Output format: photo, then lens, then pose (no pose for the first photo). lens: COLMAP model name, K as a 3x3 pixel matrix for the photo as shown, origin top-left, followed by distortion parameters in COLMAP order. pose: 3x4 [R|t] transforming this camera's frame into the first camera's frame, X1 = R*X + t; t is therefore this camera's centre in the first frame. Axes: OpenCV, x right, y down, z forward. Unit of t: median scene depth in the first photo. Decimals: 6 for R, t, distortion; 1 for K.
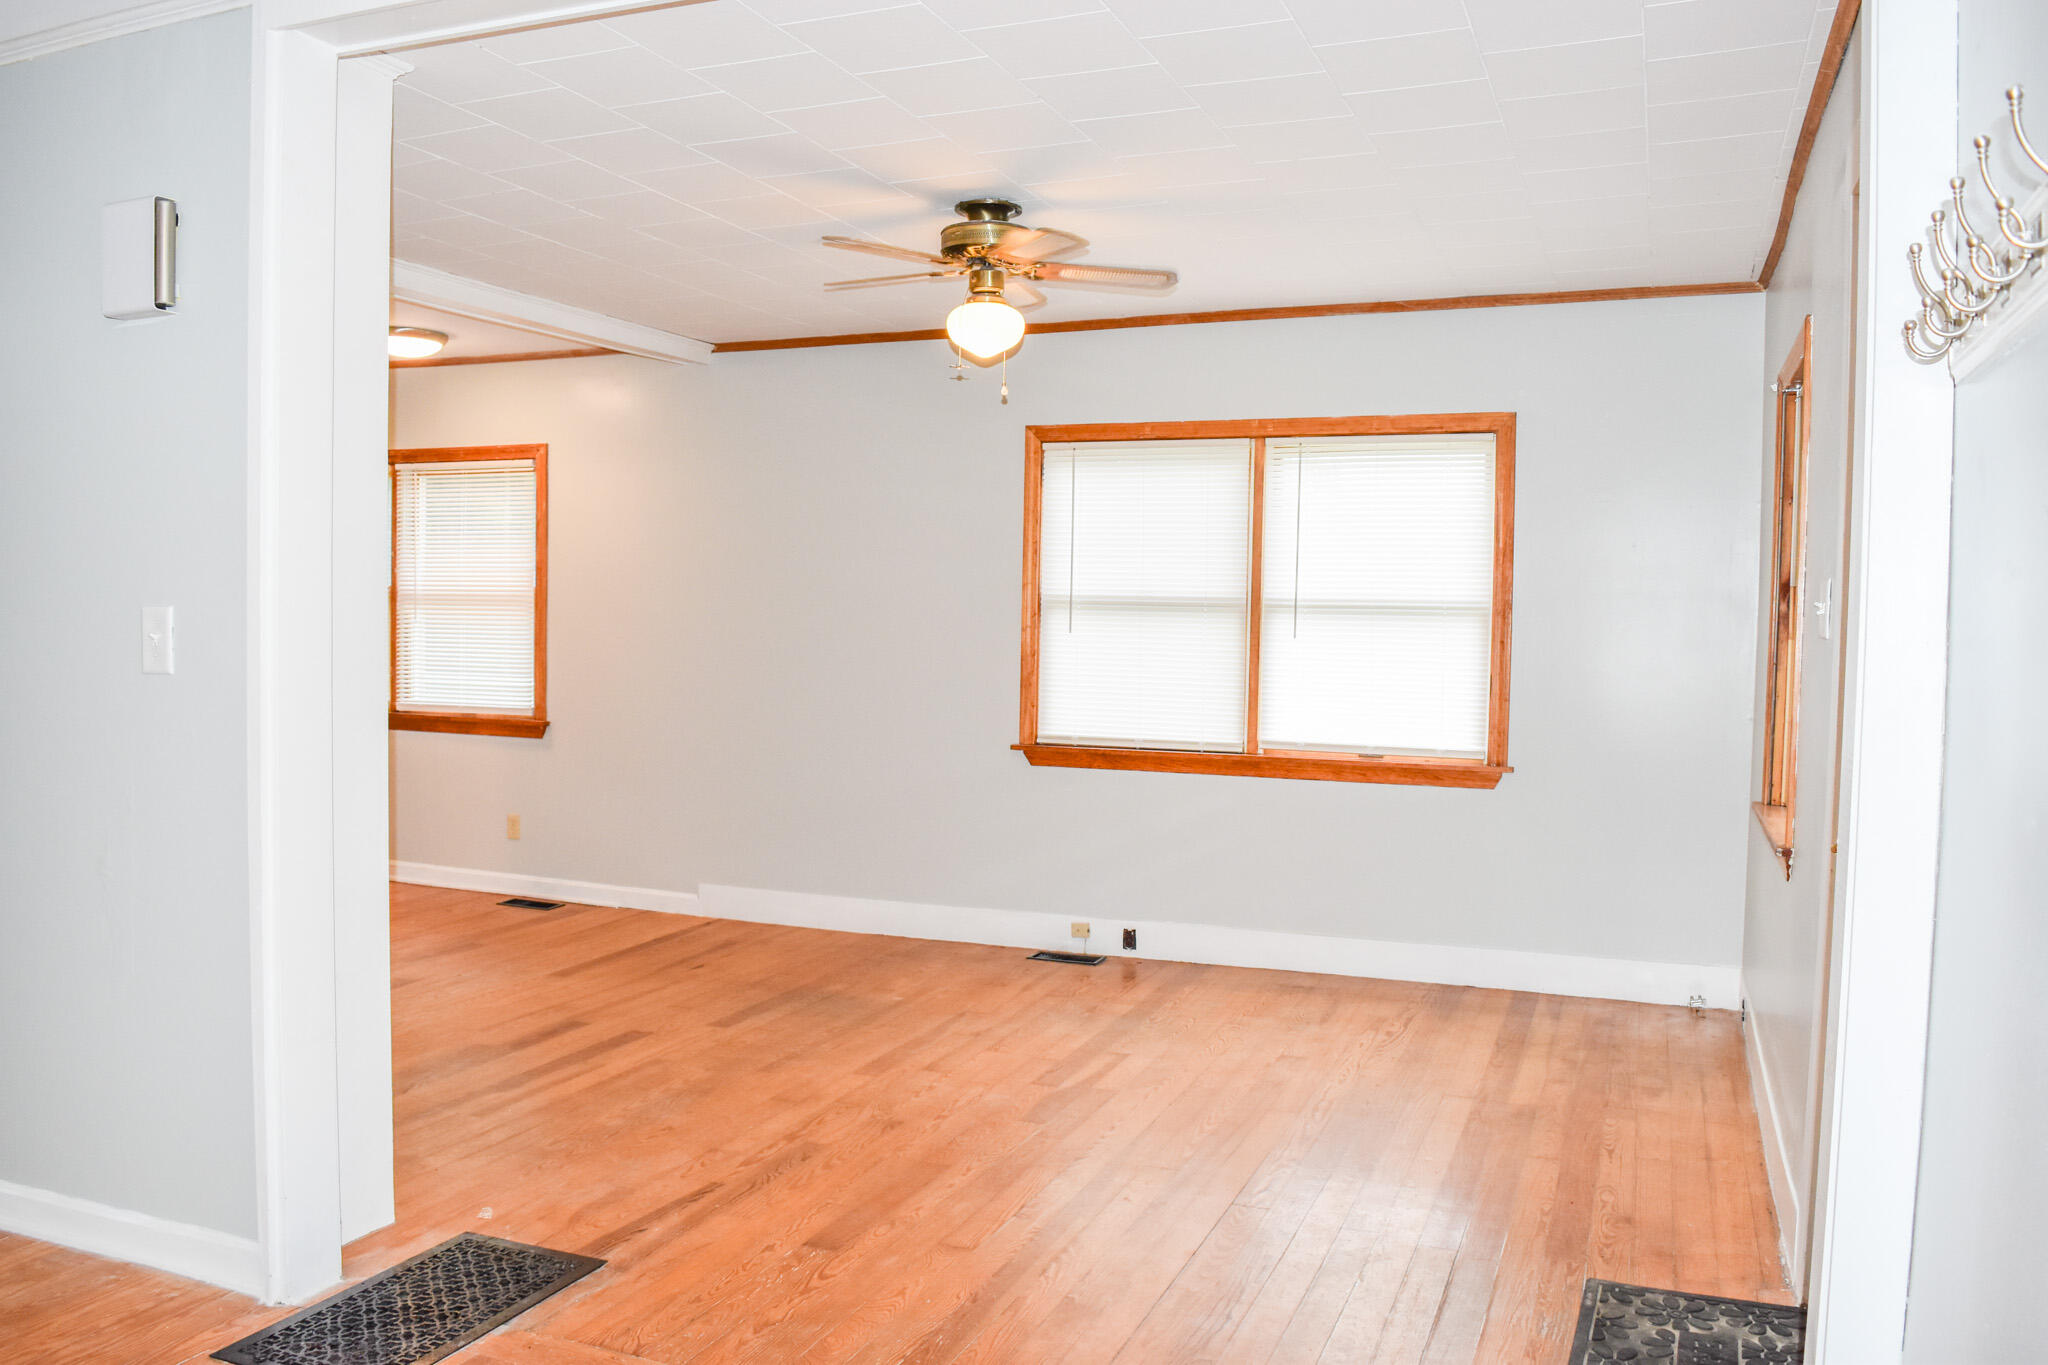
lens RADIAL K [[1610.2, 0, 1020.7], [0, 1610.2, 684.9], [0, 0, 1]] dist [-0.092565, 0.020746]
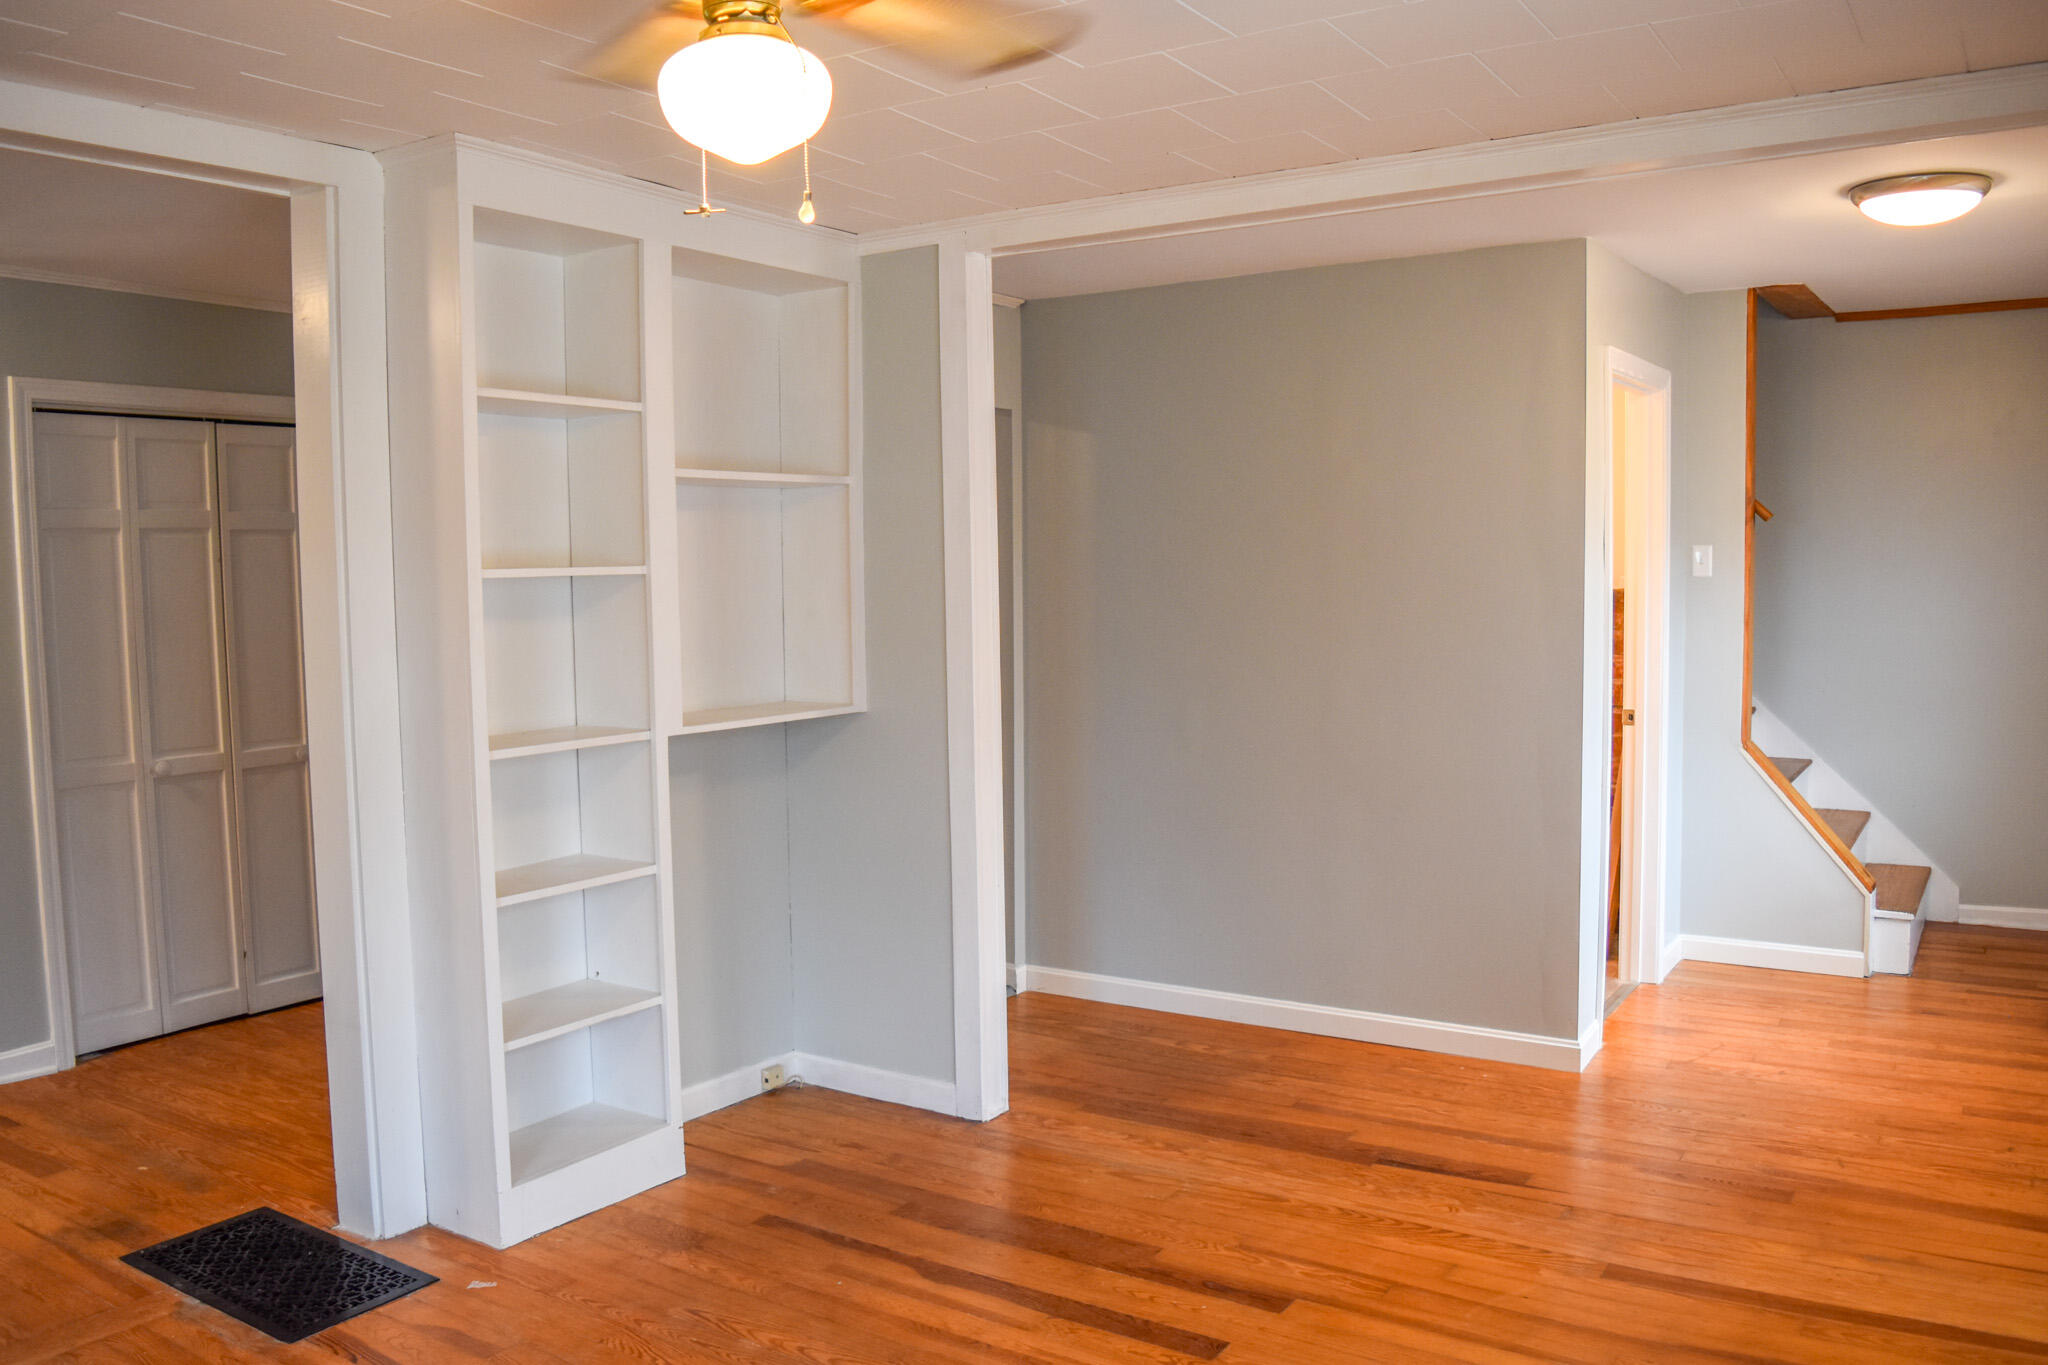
lens RADIAL K [[1610.2, 0, 1020.7], [0, 1610.2, 684.9], [0, 0, 1]] dist [-0.092565, 0.020746]
pose [[-0.200857, 0.062195, -0.977644, 0.315127], [-0.033068, 0.996983, 0.070219, -0.069625], [0.979062, 0.046432, -0.198194, 0.901396]]
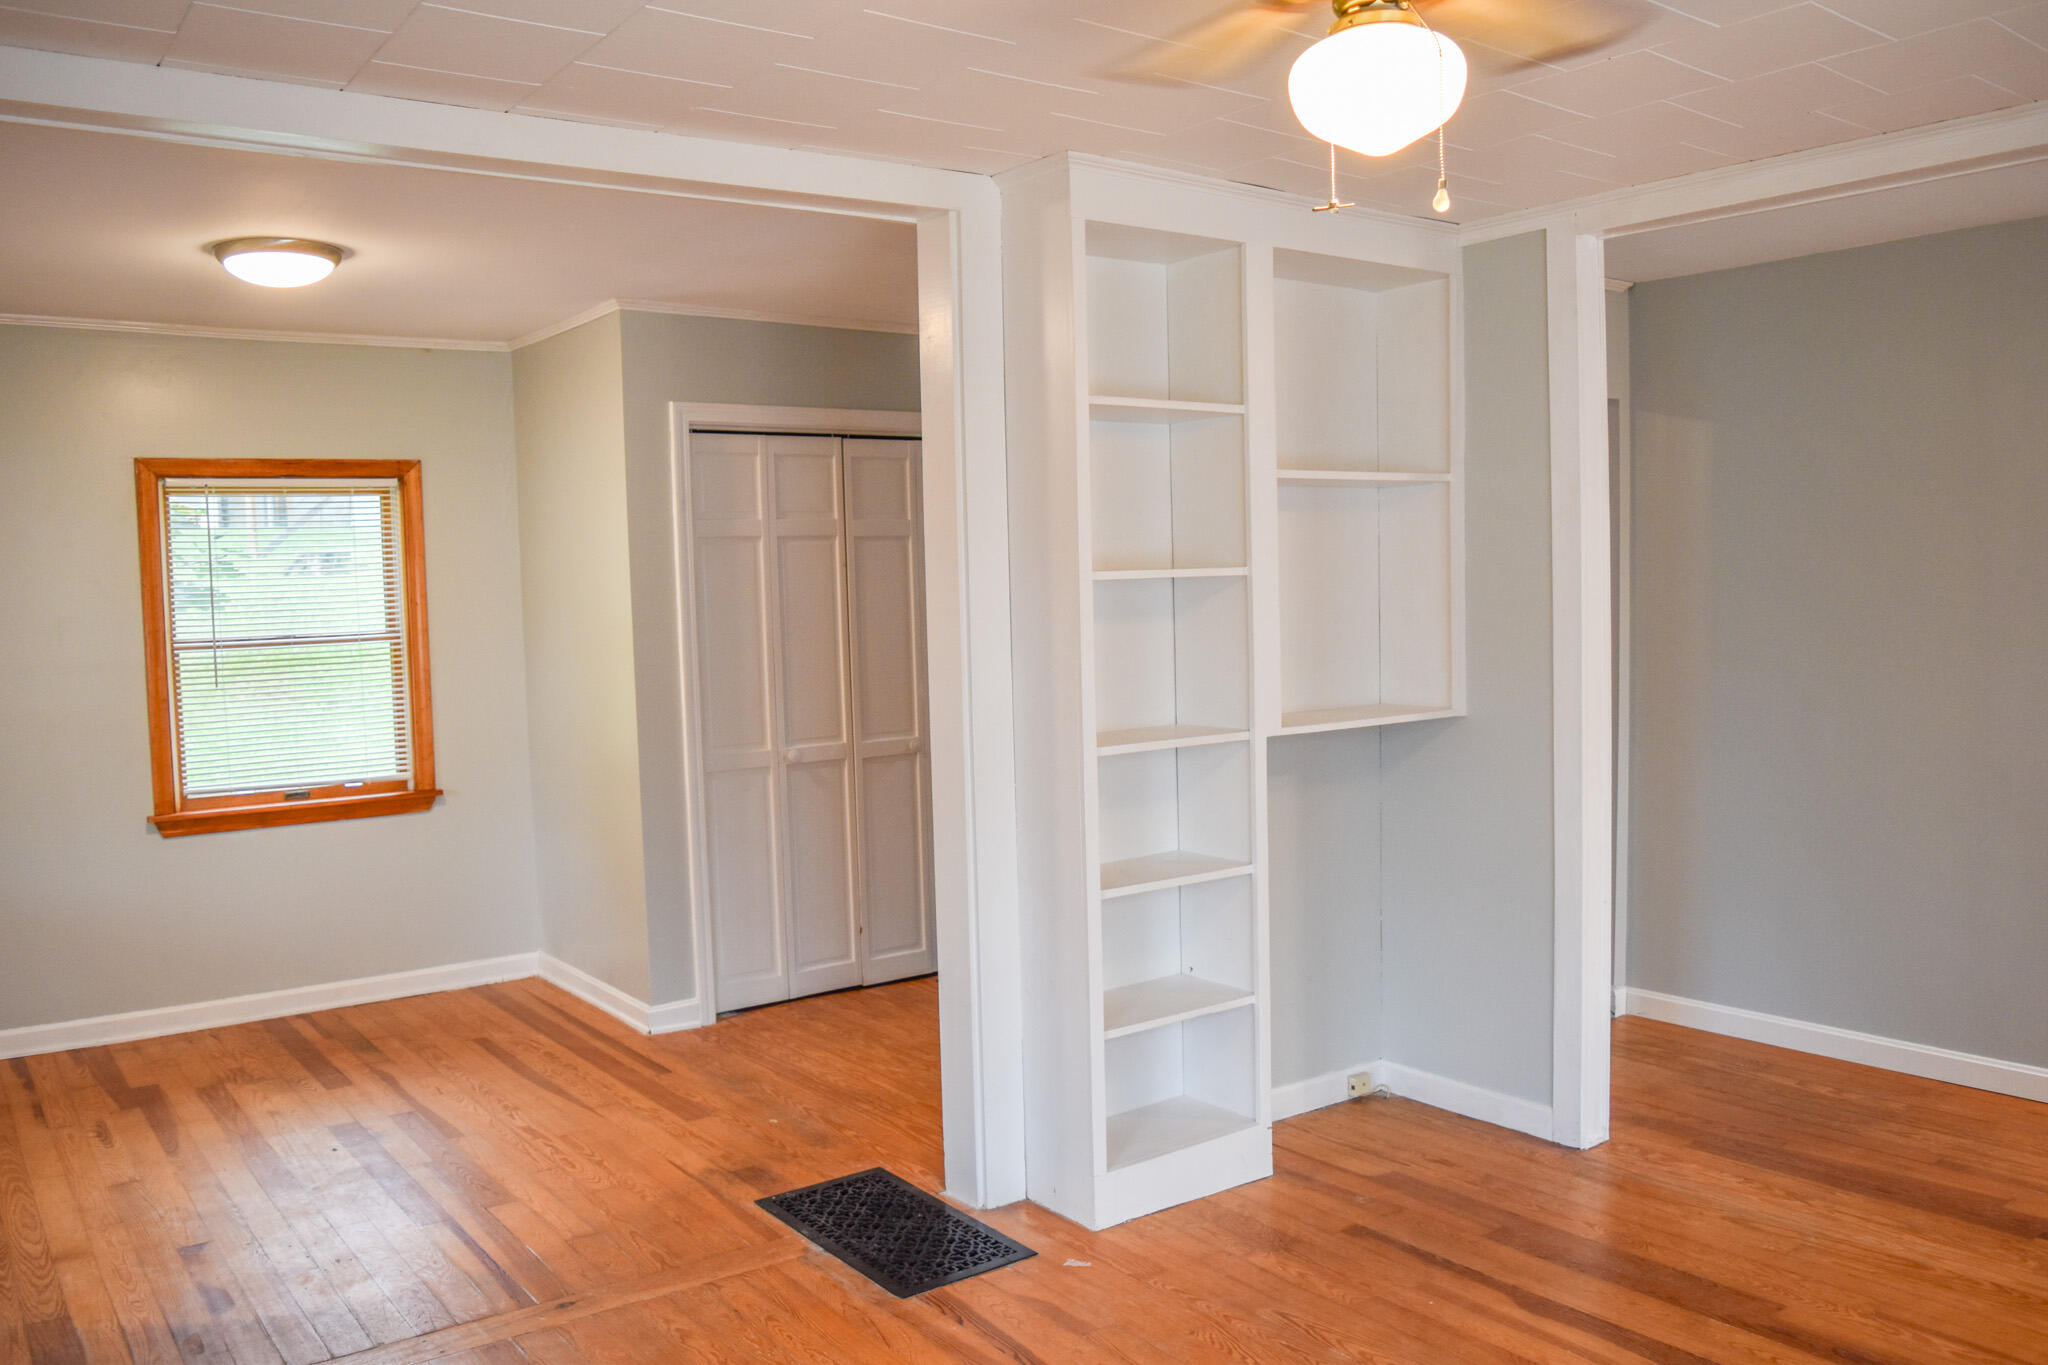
lens RADIAL K [[1610.2, 0, 1020.7], [0, 1610.2, 684.9], [0, 0, 1]] dist [-0.092565, 0.020746]
pose [[-0.525122, 0.056778, -0.849131, 0.315510], [-0.019931, 0.996678, 0.078970, -0.069108], [0.850794, 0.058393, -0.522245, 0.887688]]
